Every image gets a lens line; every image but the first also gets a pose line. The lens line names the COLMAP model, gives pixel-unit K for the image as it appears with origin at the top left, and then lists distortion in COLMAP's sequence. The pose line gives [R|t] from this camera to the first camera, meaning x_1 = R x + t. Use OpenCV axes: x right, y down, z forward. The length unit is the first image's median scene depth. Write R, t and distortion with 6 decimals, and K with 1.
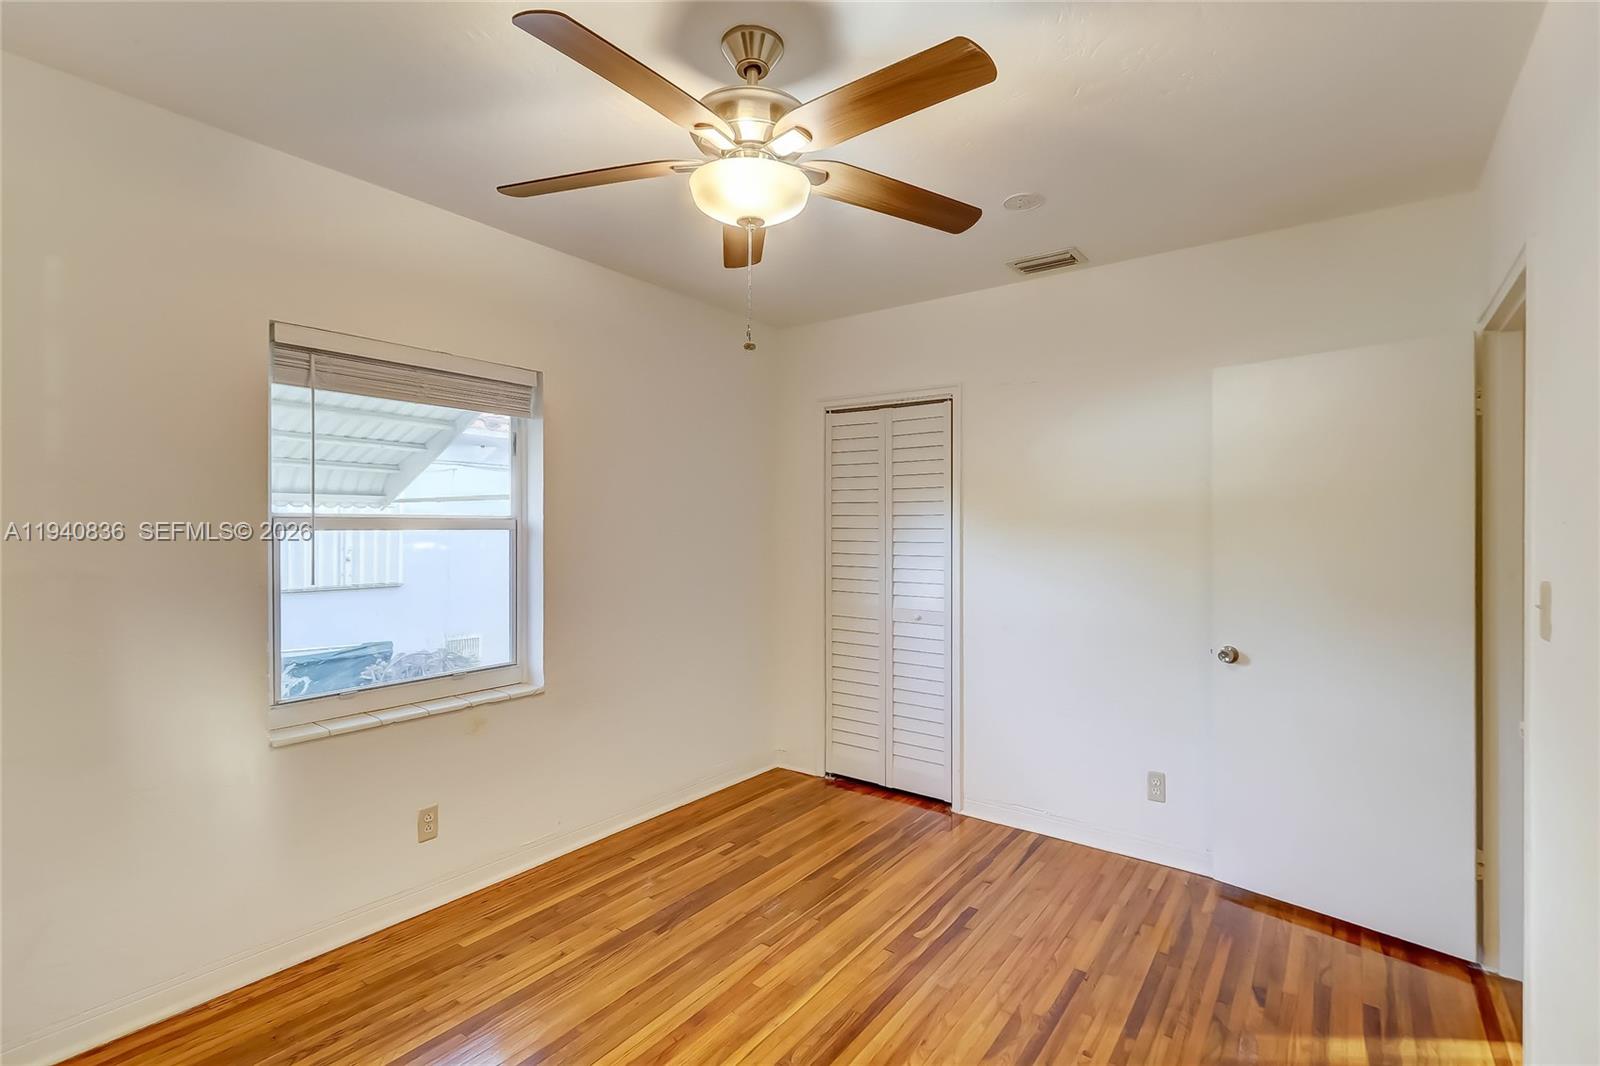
lens RADIAL K [[726.0, 0, 804.4], [0, 726.0, 525.4], [0, 0, 1]] dist [-0.000273, 0.003142]
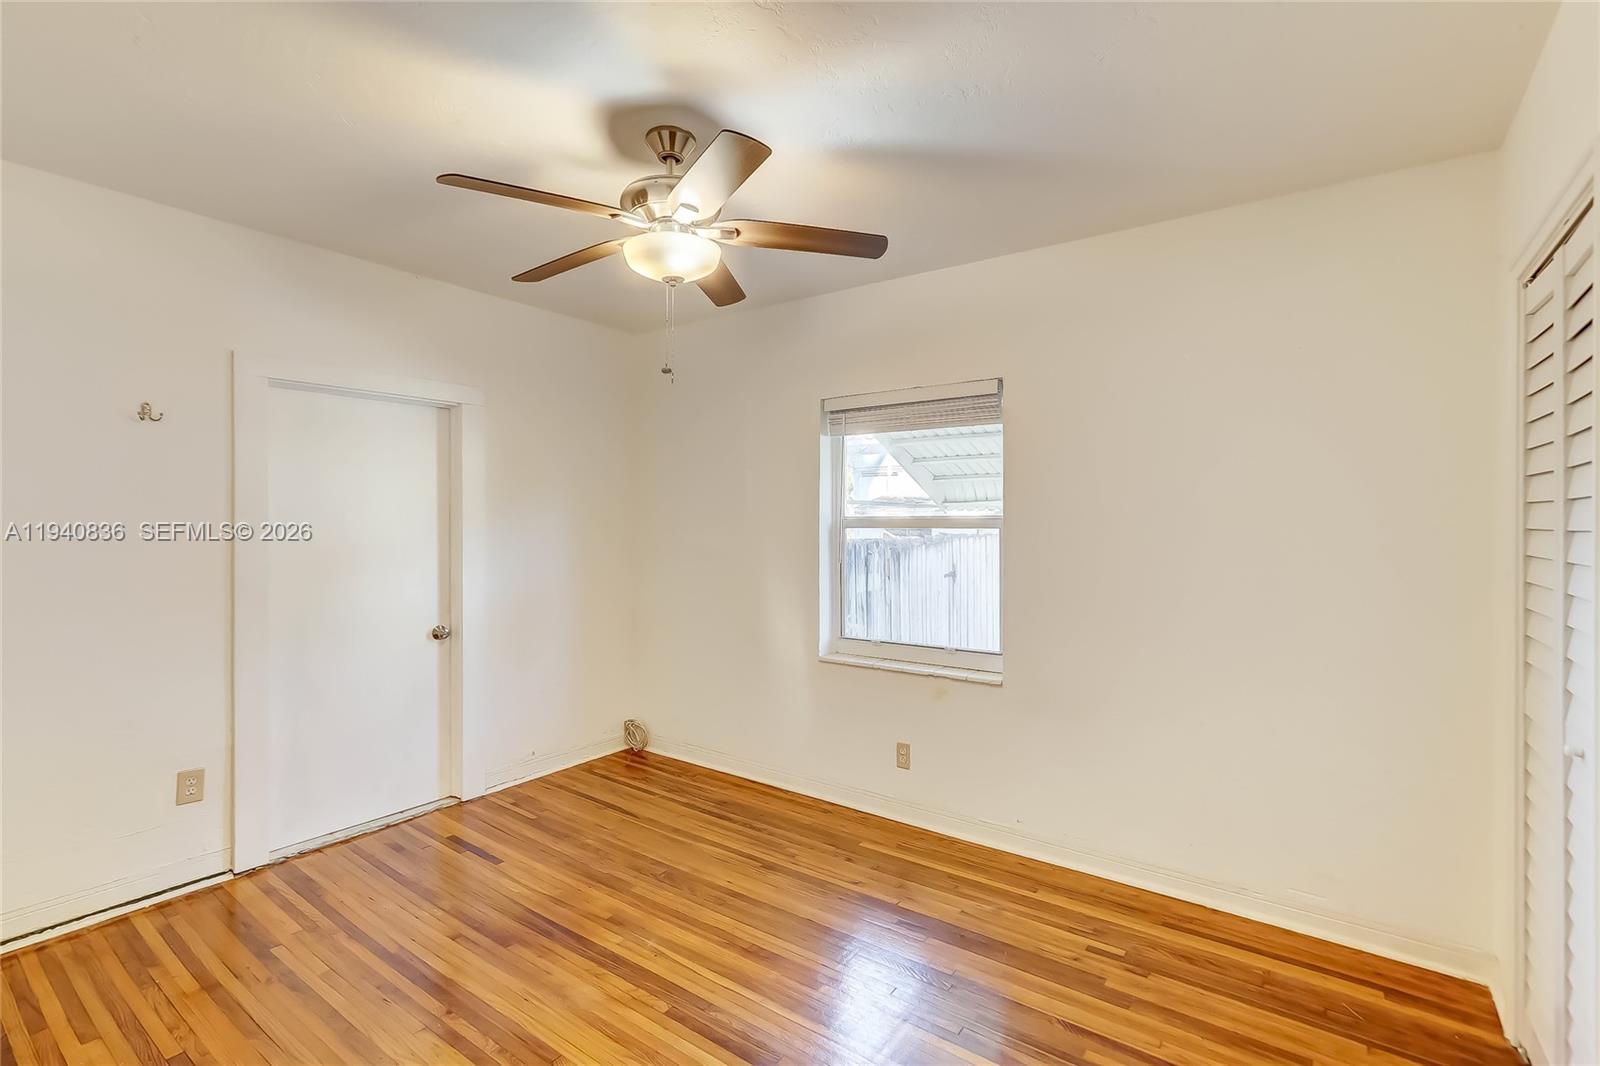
lens RADIAL K [[726.0, 0, 813.4], [0, 726.0, 531.8], [0, 0, 1]] dist [-0.000273, 0.003142]
pose [[0.026813, 0.006187, -0.999621, 0.690596], [-0.004728, 0.999970, 0.006062, 0.004909], [0.999629, 0.004564, 0.026841, 0.724531]]
